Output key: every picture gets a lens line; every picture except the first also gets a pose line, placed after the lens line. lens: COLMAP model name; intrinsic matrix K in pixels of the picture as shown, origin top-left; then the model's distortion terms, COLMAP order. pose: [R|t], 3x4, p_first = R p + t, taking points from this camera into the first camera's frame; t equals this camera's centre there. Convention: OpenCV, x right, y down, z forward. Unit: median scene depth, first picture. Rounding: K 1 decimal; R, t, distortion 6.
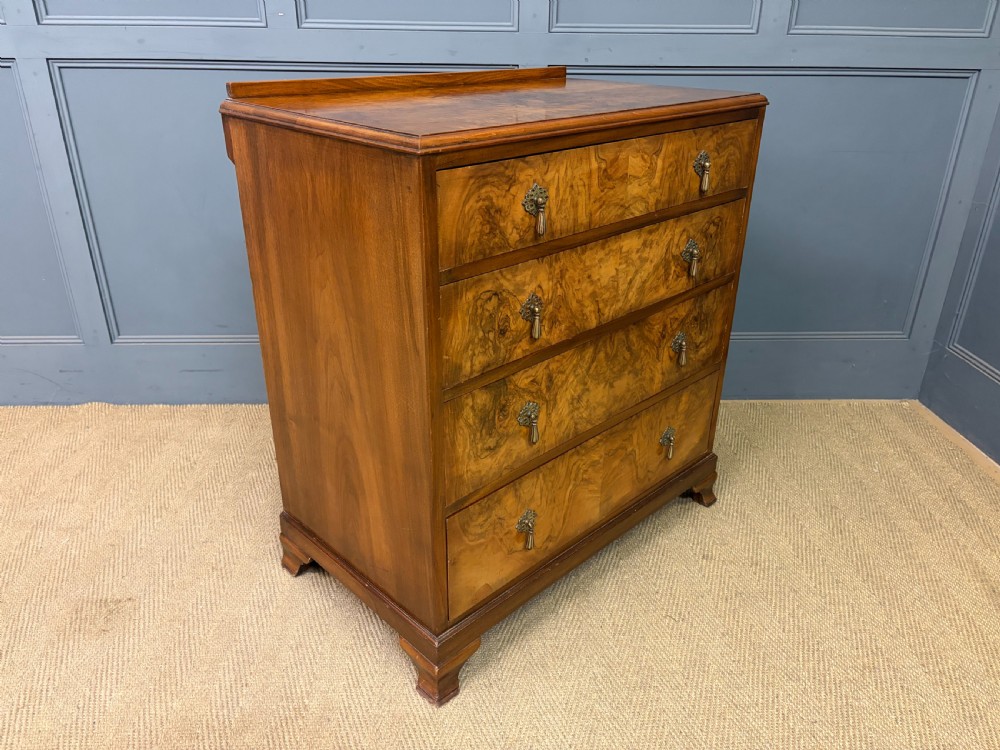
lens RADIAL K [[762.0, 0, 499.9], [0, 762.0, 376.5], [0, 0, 1]] dist [0.052573, -0.068887]
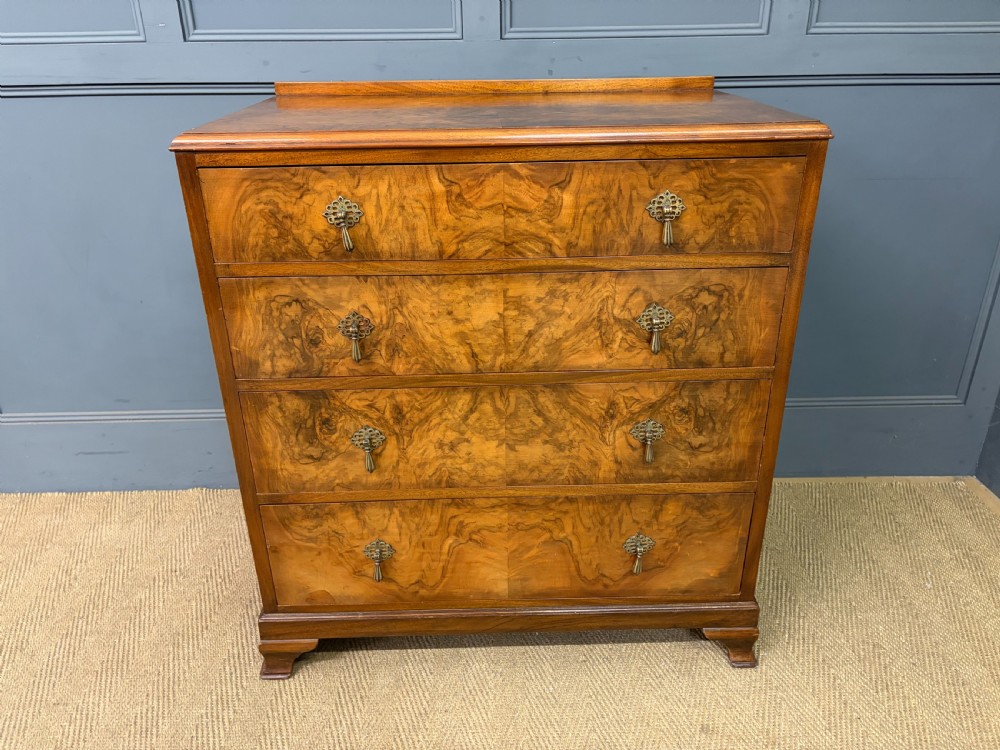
lens RADIAL K [[762.0, 0, 497.7], [0, 762.0, 378.5], [0, 0, 1]] dist [0.052573, -0.068887]
pose [[0.727796, 0.272374, -0.629385, 0.708386], [-0.275181, 0.956610, 0.095775, -0.152640], [0.628162, 0.103490, 0.771169, 0.352127]]
